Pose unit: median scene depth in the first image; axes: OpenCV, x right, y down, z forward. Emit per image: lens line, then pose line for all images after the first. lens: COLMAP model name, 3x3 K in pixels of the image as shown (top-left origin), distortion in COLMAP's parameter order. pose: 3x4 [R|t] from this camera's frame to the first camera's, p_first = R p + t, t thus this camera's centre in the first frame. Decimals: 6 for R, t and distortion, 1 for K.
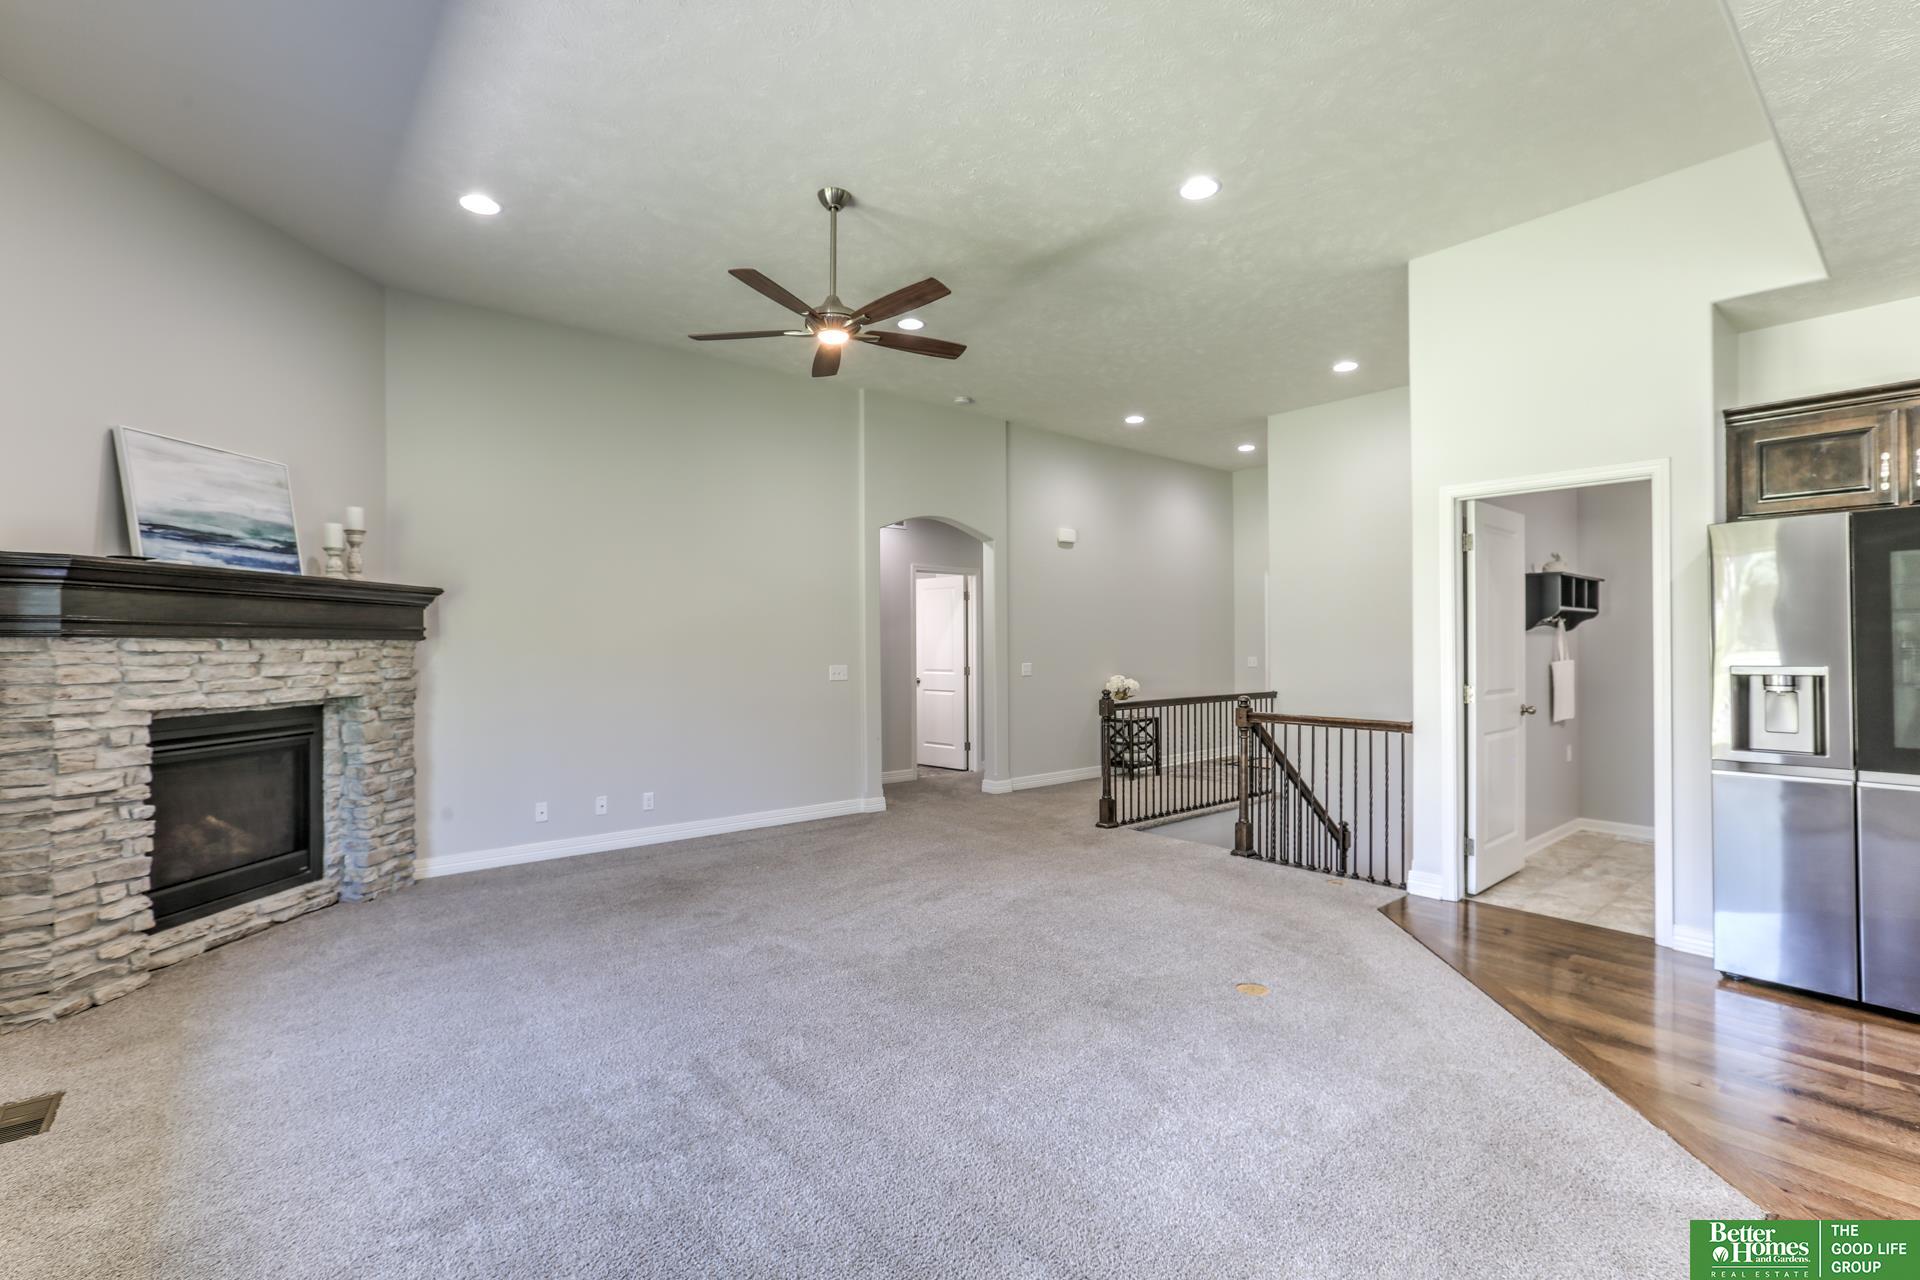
lens RADIAL K [[875.0, 0, 967.2], [0, 875.0, 638.7], [0, 0, 1]] dist [-0.034119, 0.018341]
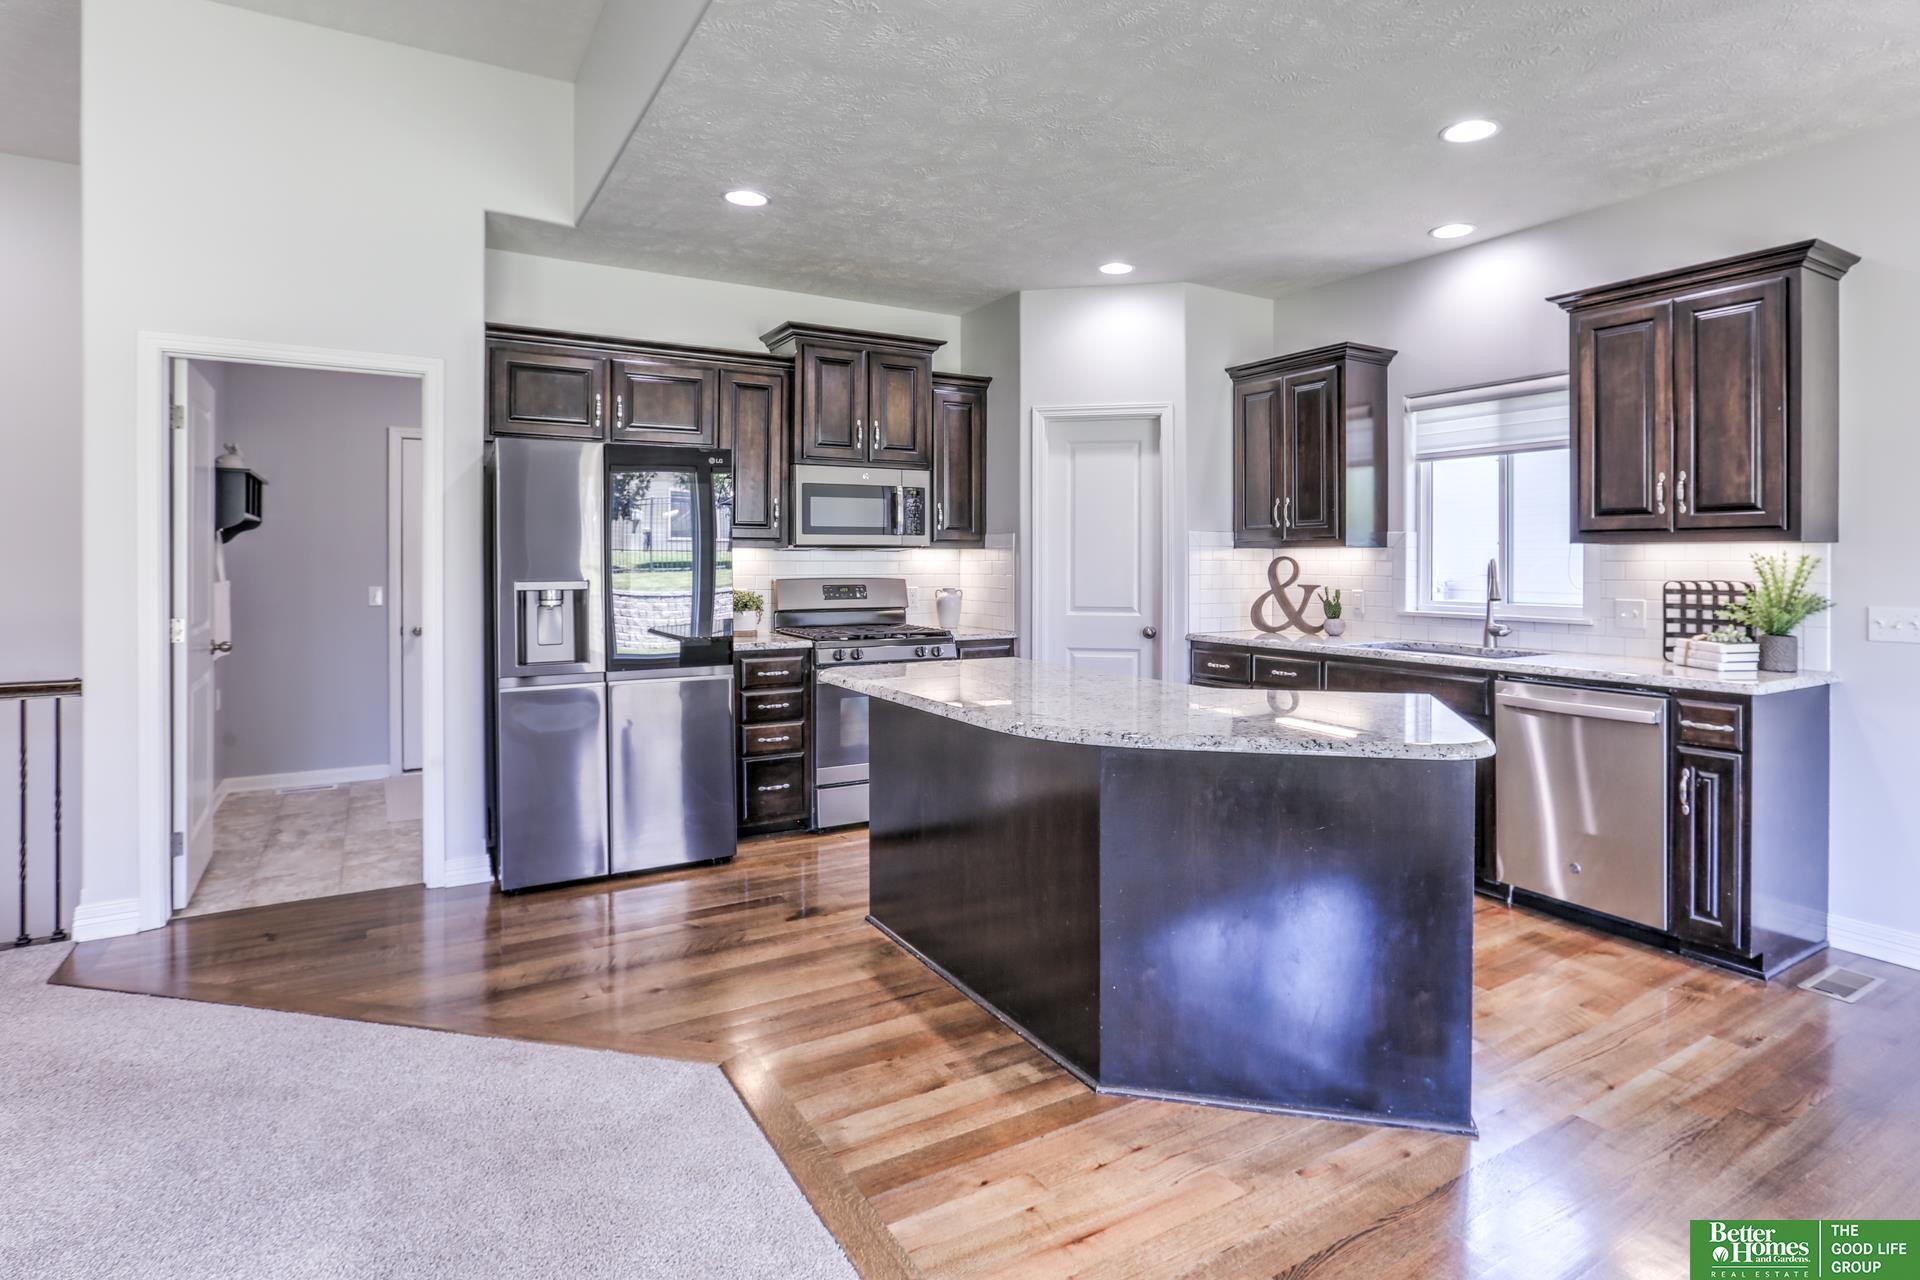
lens RADIAL K [[1011.7, 0, 1014.4], [0, 1011.7, 559.1], [0, 0, 1]] dist [-0.021441, 0.007632]
pose [[0.128183, 0.006395, 0.991730, -0.165550], [-0.007933, 0.999954, -0.005422, 0.005726], [-0.991719, -0.007172, 0.128227, 0.233884]]
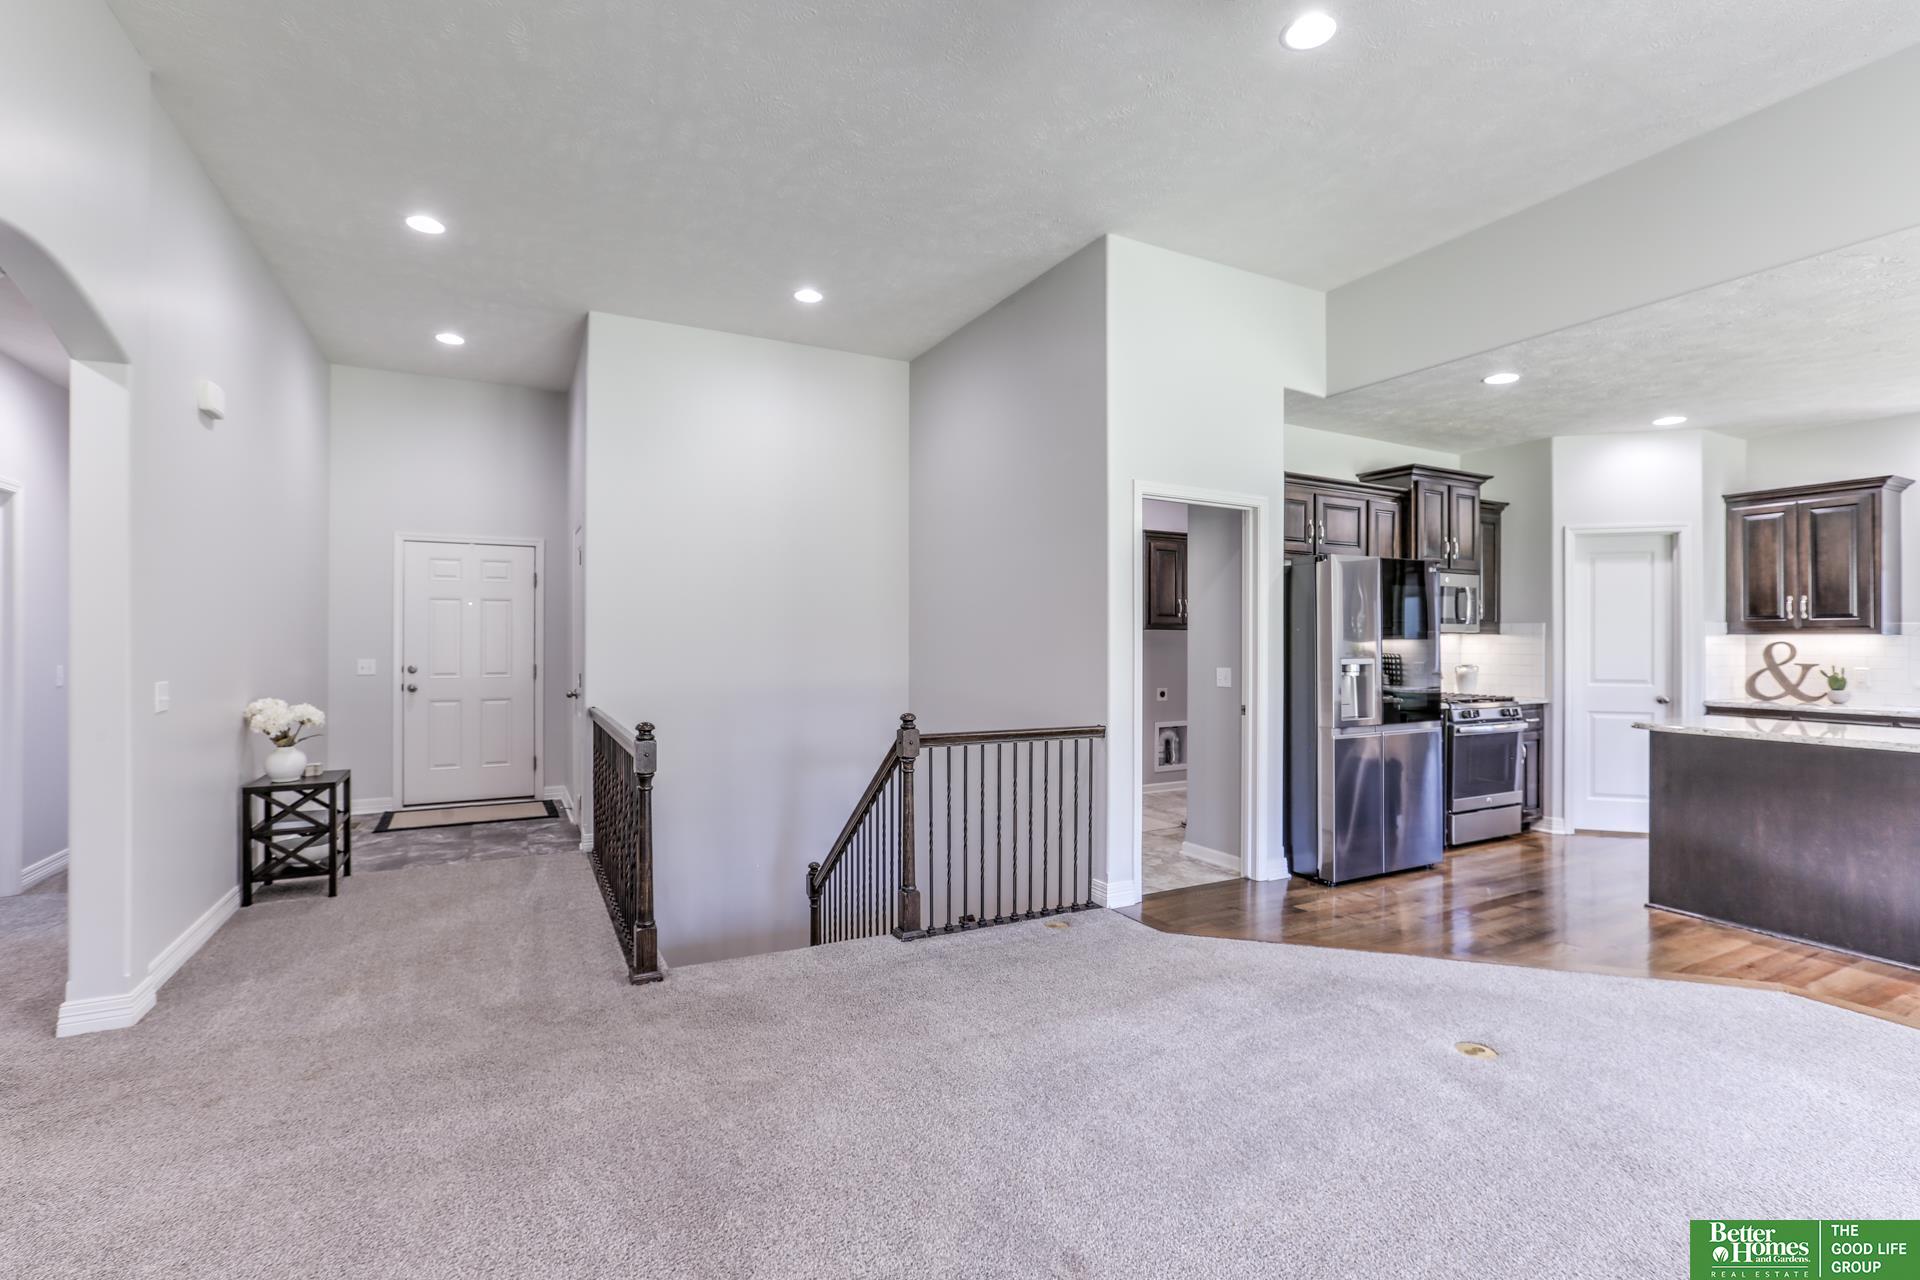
lens RADIAL K [[875.0, 0, 989.1], [0, 875.0, 627.1], [0, 0, 1]] dist [-0.034119, 0.018341]
pose [[0.206294, 0.020186, 0.978282, -0.496704], [-0.012260, 0.999762, -0.018044, 0.011103], [-0.978413, -0.008272, 0.206492, 1.062638]]
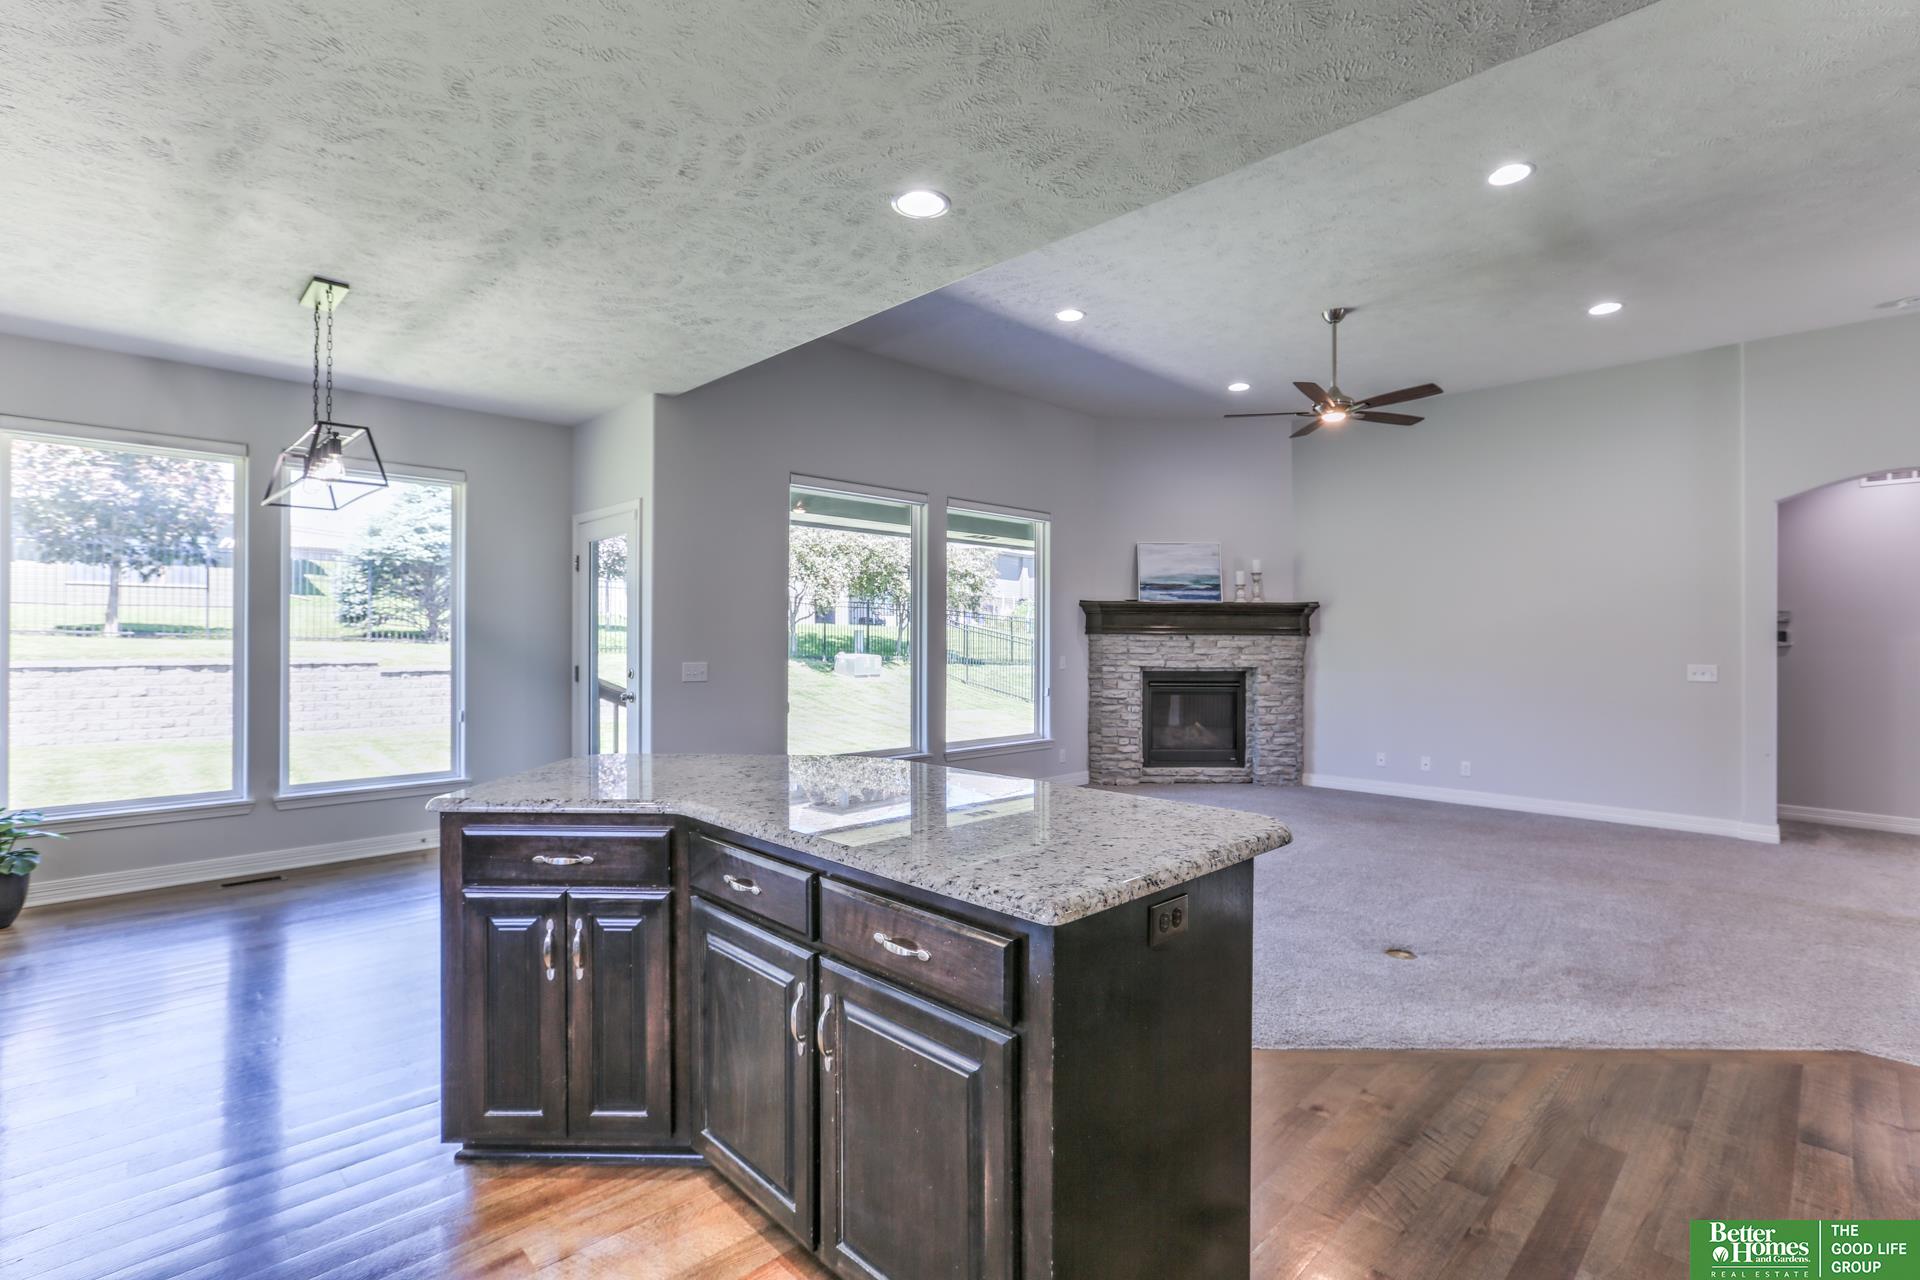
lens RADIAL K [[875.0, 0, 971.6], [0, 875.0, 635.9], [0, 0, 1]] dist [-0.034119, 0.018341]
pose [[0.085577, 0.003633, -0.996325, 1.105757], [-0.000502, 0.999993, 0.003603, -0.004194], [0.996331, 0.000192, 0.085578, 0.295094]]
